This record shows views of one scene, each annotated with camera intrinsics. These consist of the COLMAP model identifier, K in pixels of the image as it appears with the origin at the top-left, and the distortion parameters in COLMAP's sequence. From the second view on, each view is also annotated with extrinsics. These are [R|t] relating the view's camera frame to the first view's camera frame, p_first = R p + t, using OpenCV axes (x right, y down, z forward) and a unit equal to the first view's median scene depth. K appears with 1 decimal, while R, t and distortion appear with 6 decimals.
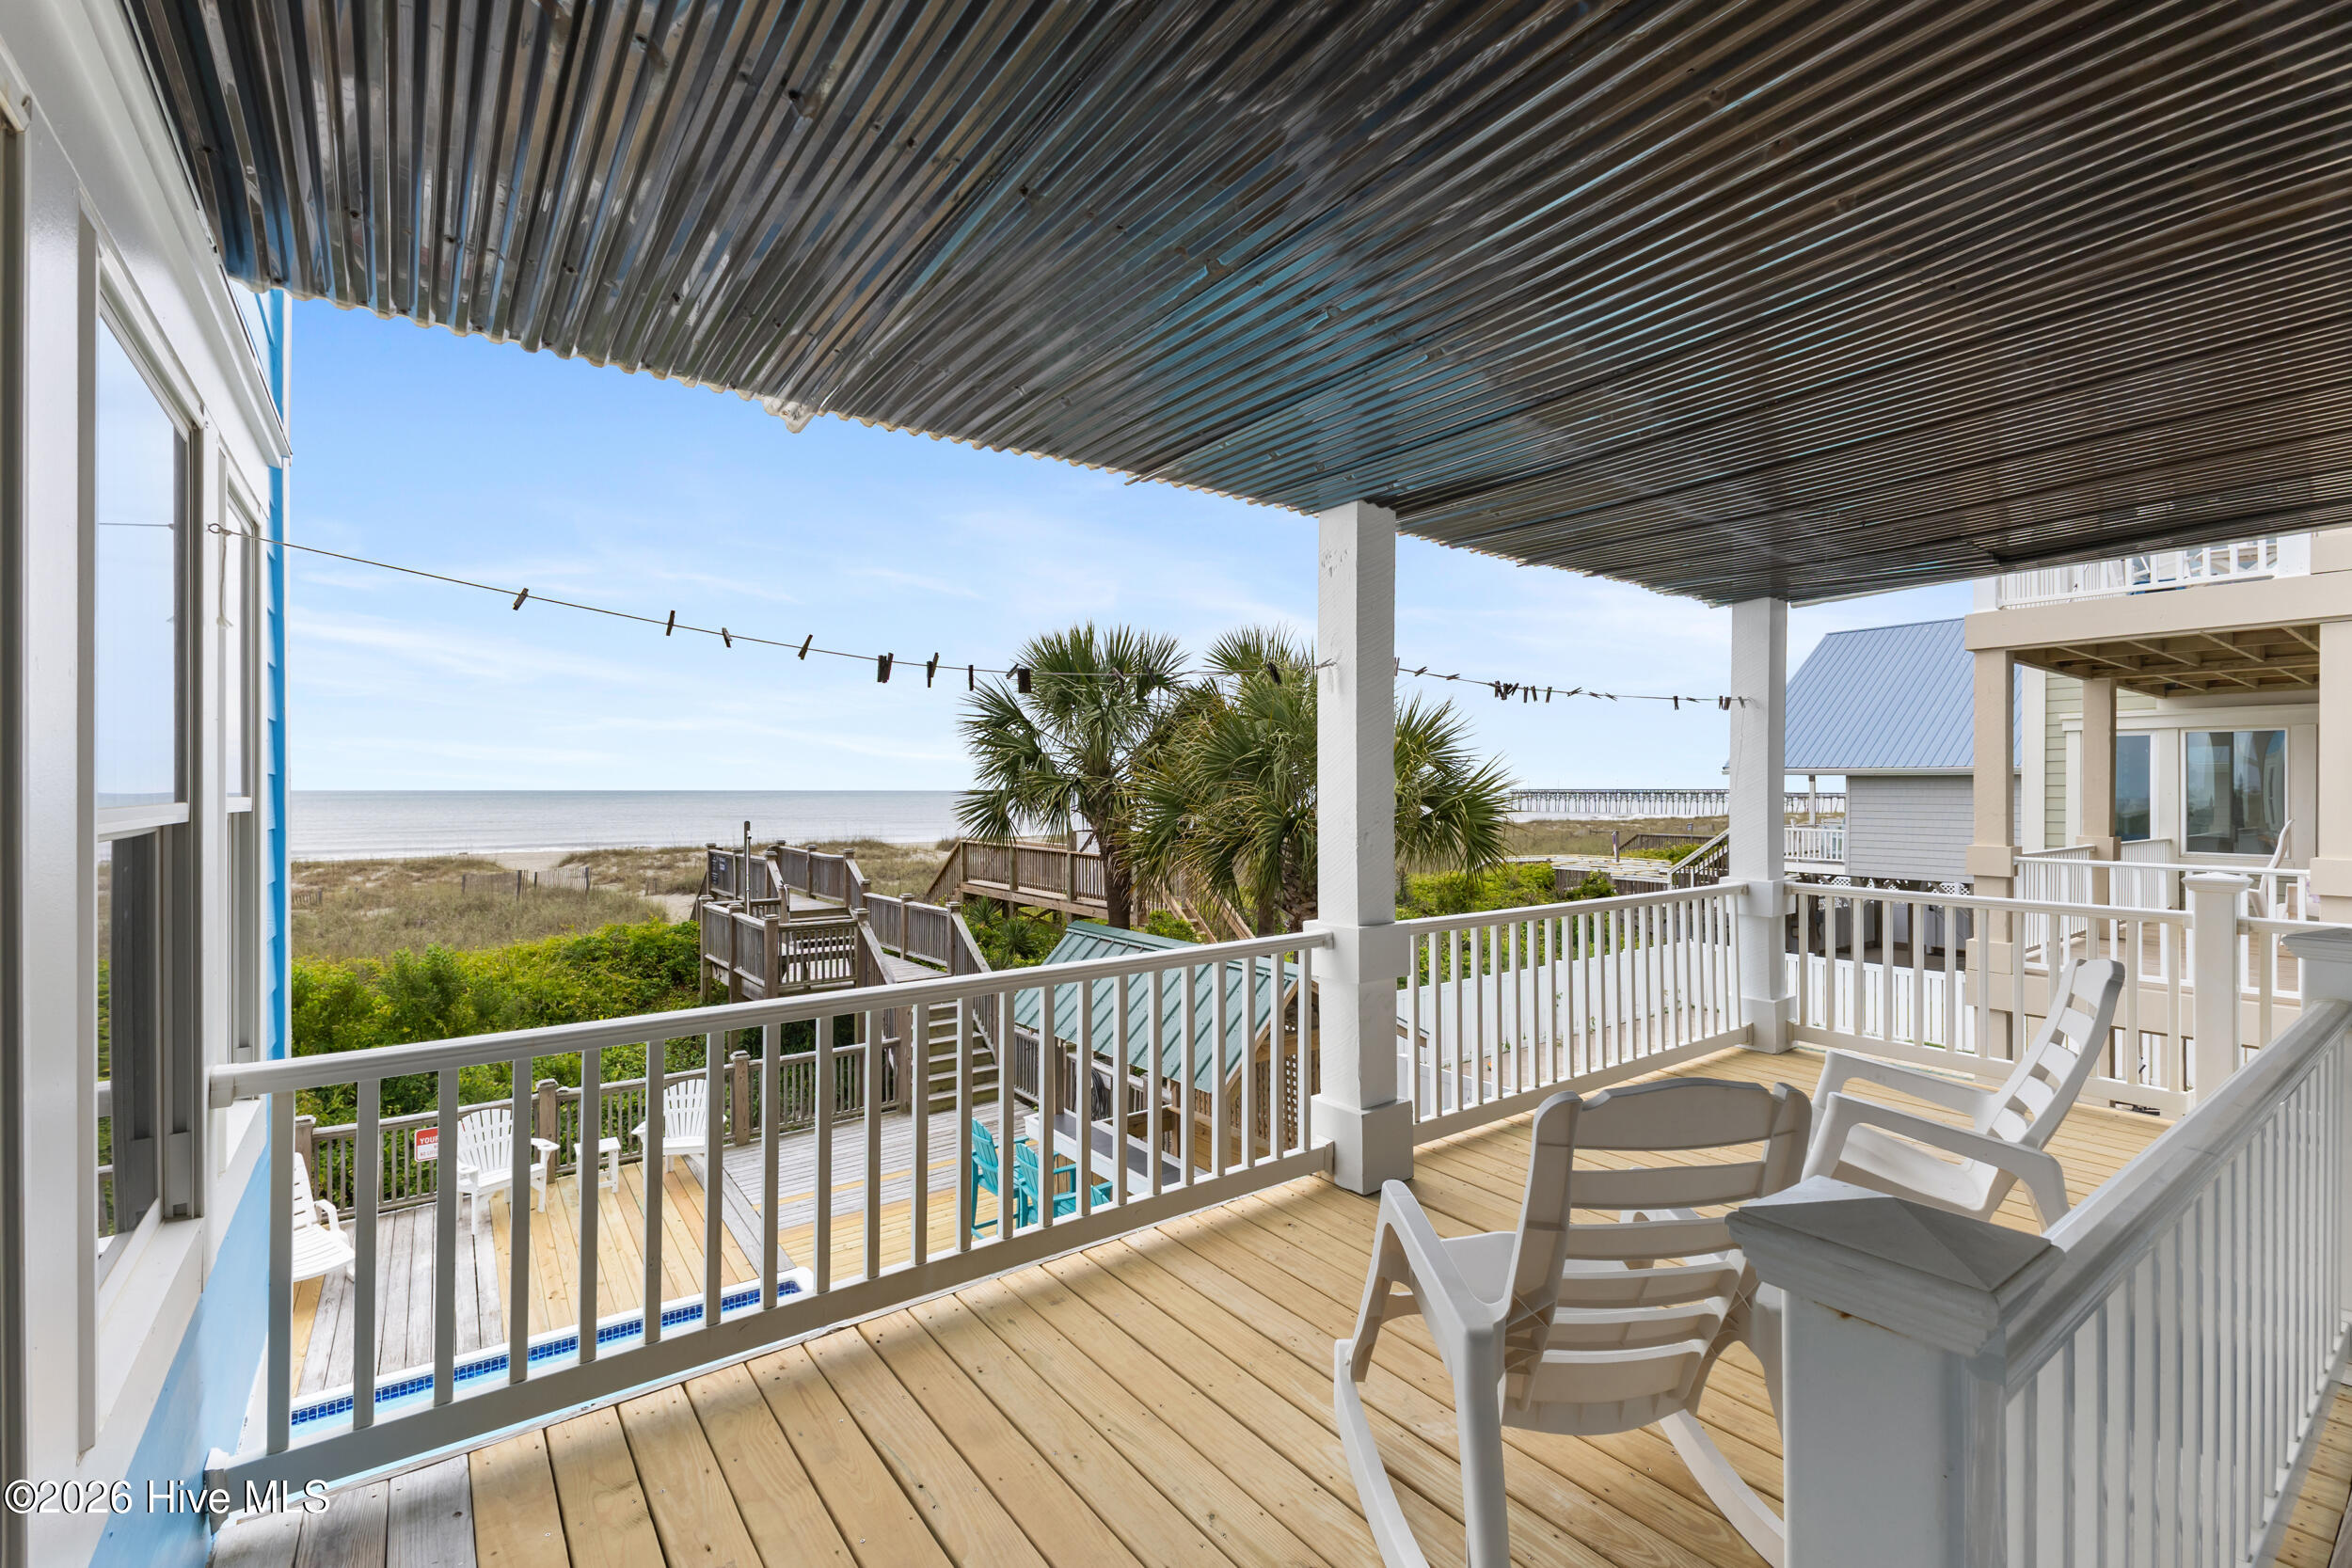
lens RADIAL K [[1009.7, 0, 1166.9], [0, 1009.7, 781.4], [0, 0, 1]] dist [0.001163, -0.000604]
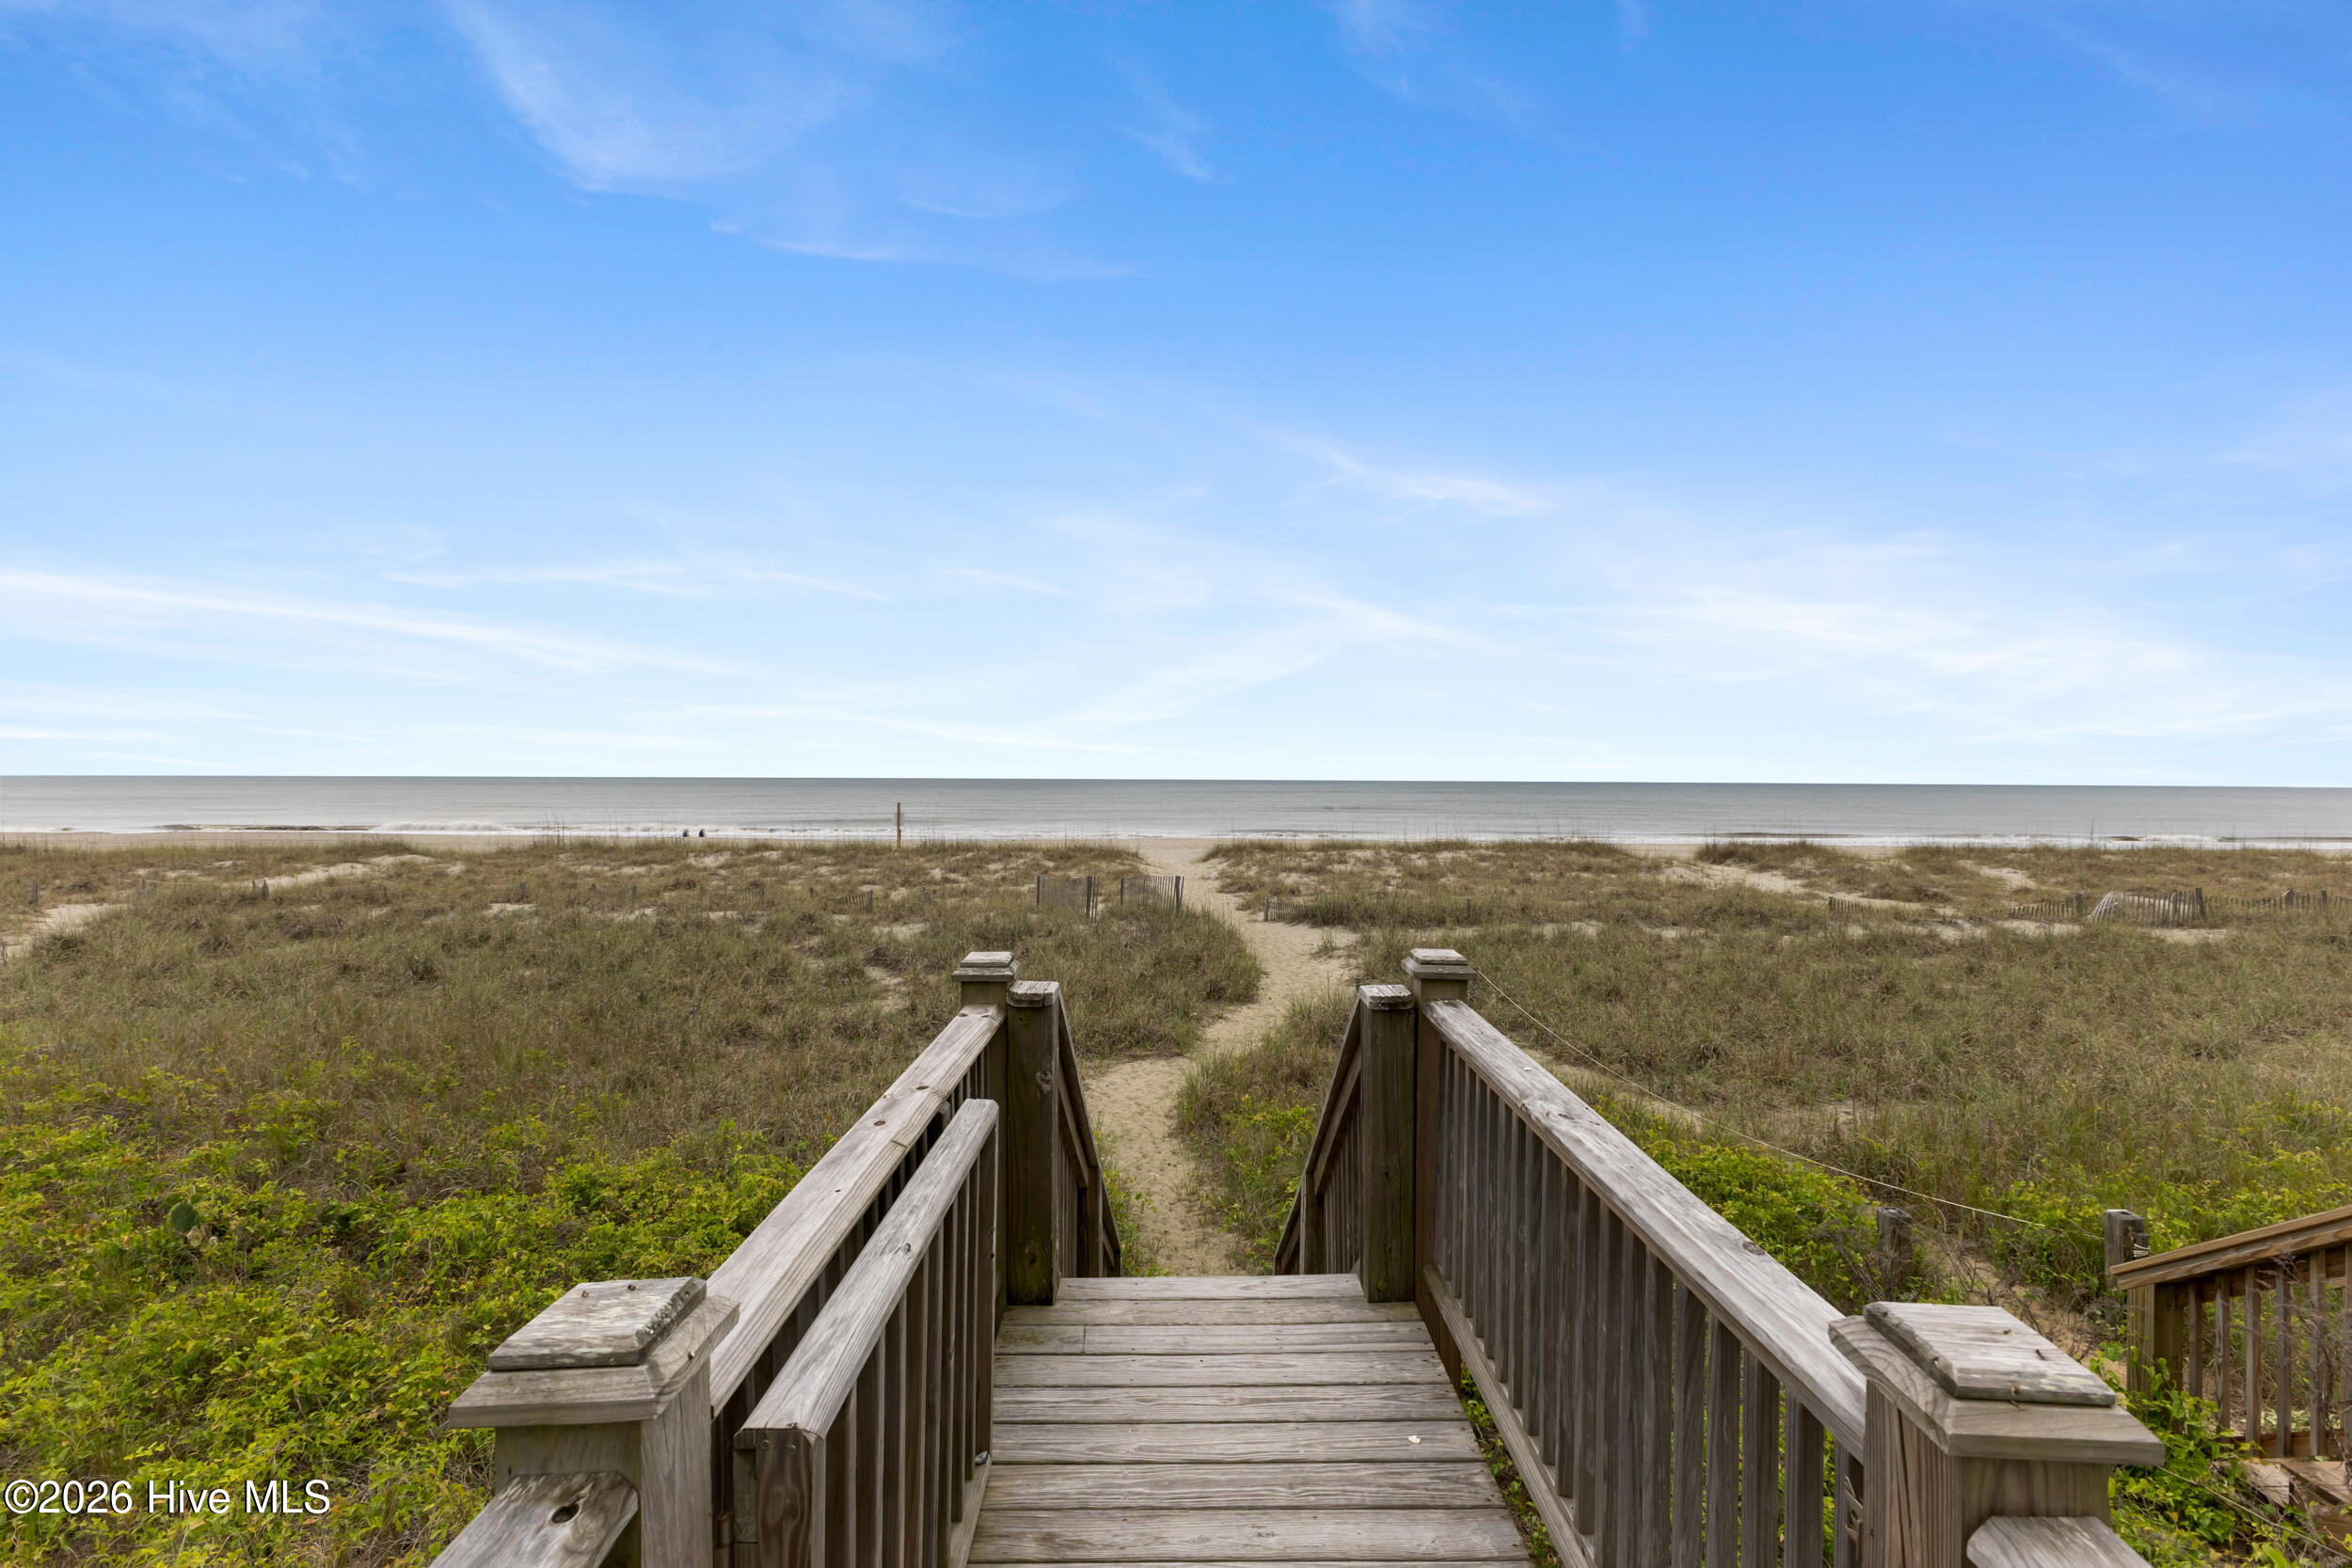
lens RADIAL K [[1009.7, 0, 1177.7], [0, 1009.7, 778.8], [0, 0, 1]] dist [0.001163, -0.000604]
pose [[0.802234, 0.005591, -0.596984, -0.129546], [0.000490, 0.999950, 0.010023, 0.009812], [0.597010, -0.008333, 0.802190, 0.330765]]
